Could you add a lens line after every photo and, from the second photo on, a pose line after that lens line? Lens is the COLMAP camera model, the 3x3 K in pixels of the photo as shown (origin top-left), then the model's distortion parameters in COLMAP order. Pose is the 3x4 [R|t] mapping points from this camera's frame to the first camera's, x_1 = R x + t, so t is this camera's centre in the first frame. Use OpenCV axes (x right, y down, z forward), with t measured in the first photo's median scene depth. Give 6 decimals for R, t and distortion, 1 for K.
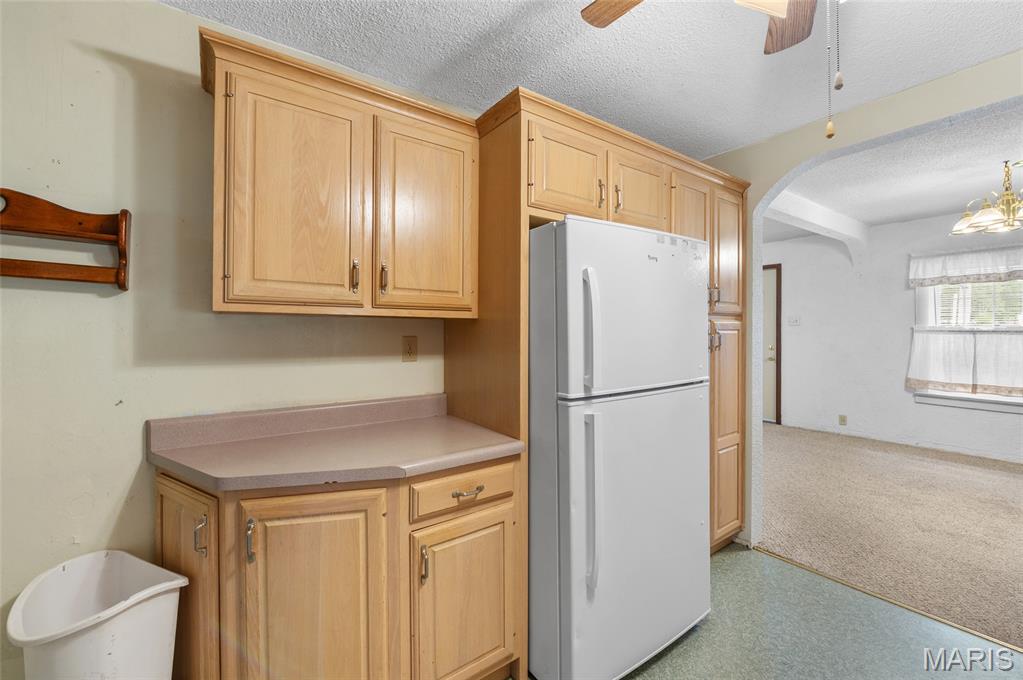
lens RADIAL K [[425.7, 0, 510.3], [0, 425.7, 329.4], [0, 0, 1]] dist [-0.002803, -0.000383]
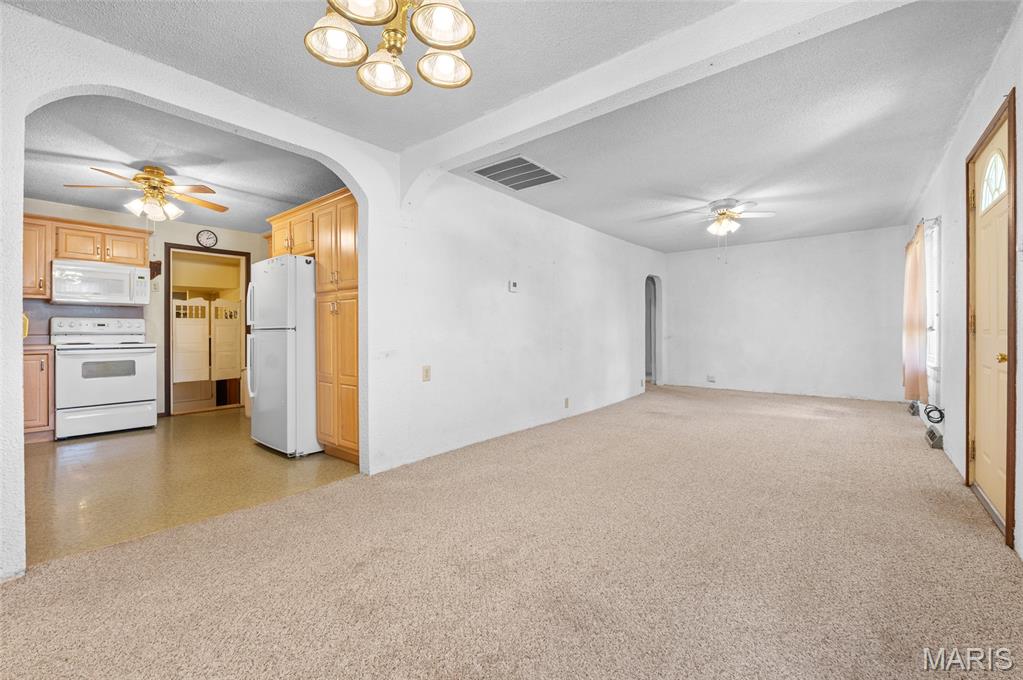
lens RADIAL K [[425.7, 0, 510.3], [0, 425.7, 329.4], [0, 0, 1]] dist [-0.002803, -0.000383]
pose [[0.253318, 0.002117, -0.967381, 1.125297], [0.004276, 0.999985, 0.003308, 0.054117], [0.967374, -0.004975, 0.253305, 0.667731]]
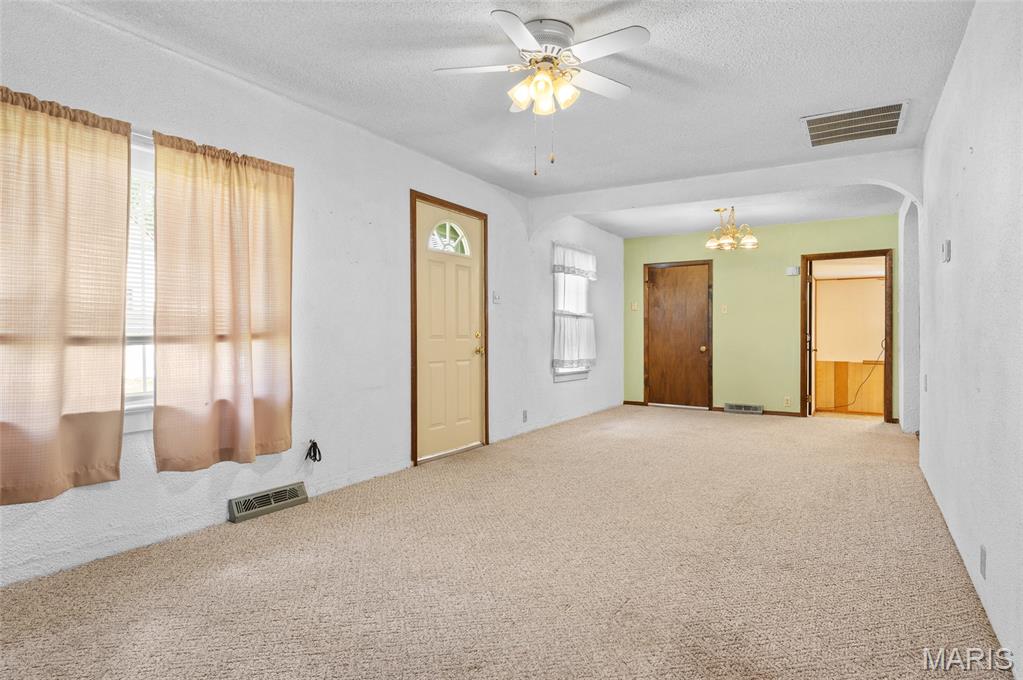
lens RADIAL K [[550.0, 0, 509.9], [0, 550.0, 334.6], [0, 0, 1]] dist [-0.026697, 0.000553]
pose [[-0.375601, 0.002413, 0.926778, -0.282822], [0.000549, 0.999997, -0.002381, 0.059364], [-0.926781, -0.000386, -0.375601, 1.697087]]
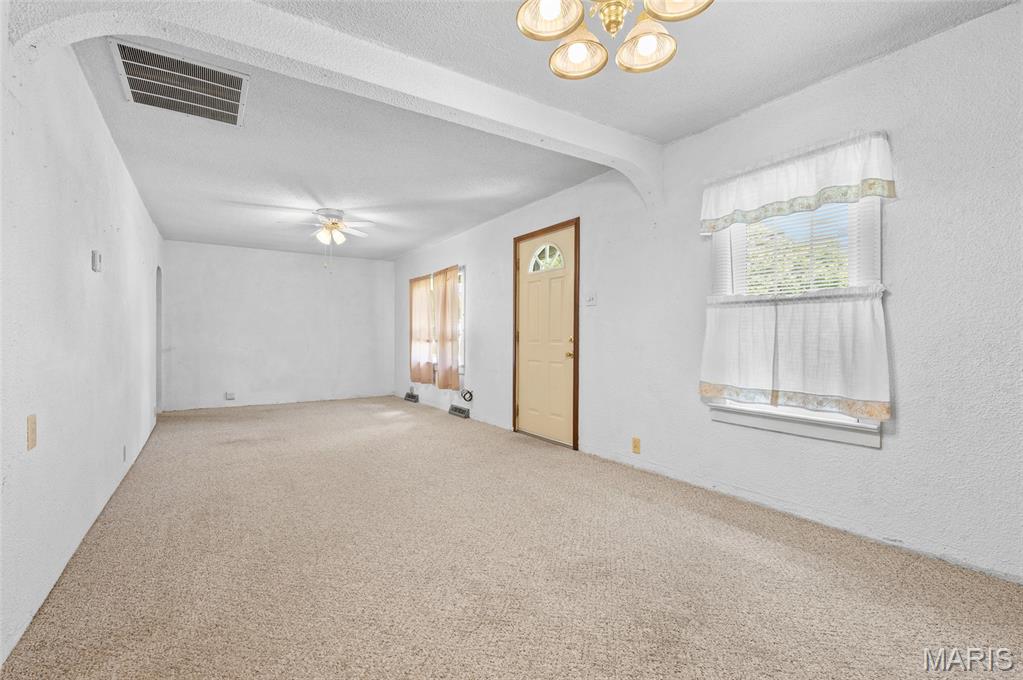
lens RADIAL K [[452.8, 0, 511.5], [0, 452.8, 340.0], [0, 0, 1]] dist [-0.000362, -0.000062]
pose [[0.999050, 0.005084, -0.043279, 0.725550], [-0.005050, 0.999987, 0.000888, 0.058621], [0.043283, -0.000669, 0.999063, 0.342350]]
